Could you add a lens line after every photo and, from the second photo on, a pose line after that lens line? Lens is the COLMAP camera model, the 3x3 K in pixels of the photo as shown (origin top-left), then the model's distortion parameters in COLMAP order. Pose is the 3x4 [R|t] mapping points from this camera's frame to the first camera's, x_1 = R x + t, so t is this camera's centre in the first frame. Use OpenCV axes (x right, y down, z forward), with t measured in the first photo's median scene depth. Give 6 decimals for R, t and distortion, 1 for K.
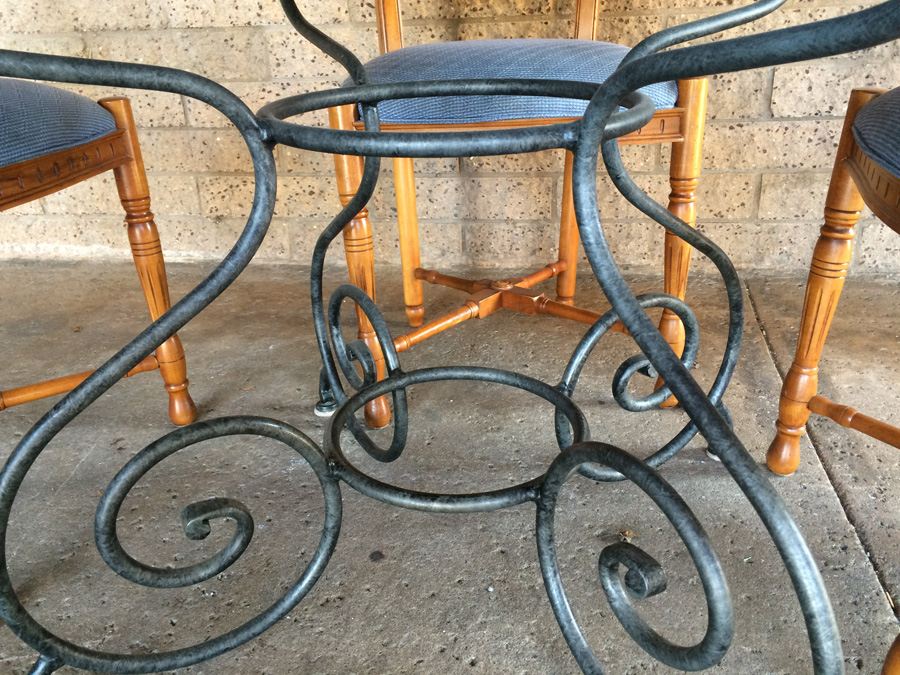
lens RADIAL K [[772.6, 0, 453.7], [0, 772.6, 336.6], [0, 0, 1]] dist [0.084518, -0.115798]
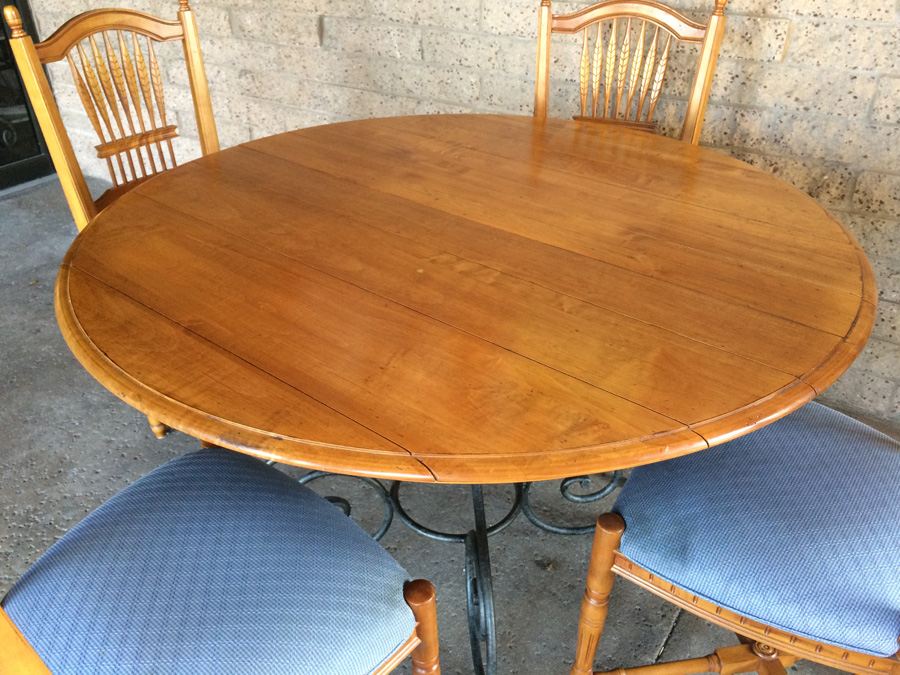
lens RADIAL K [[772.6, 0, 446.2], [0, 772.6, 341.3], [0, 0, 1]] dist [0.084518, -0.115798]
pose [[0.910504, 0.237748, -0.338318, 0.423871], [-0.184498, 0.965803, 0.182169, -0.460676], [0.370058, -0.103447, 0.923231, -0.607320]]
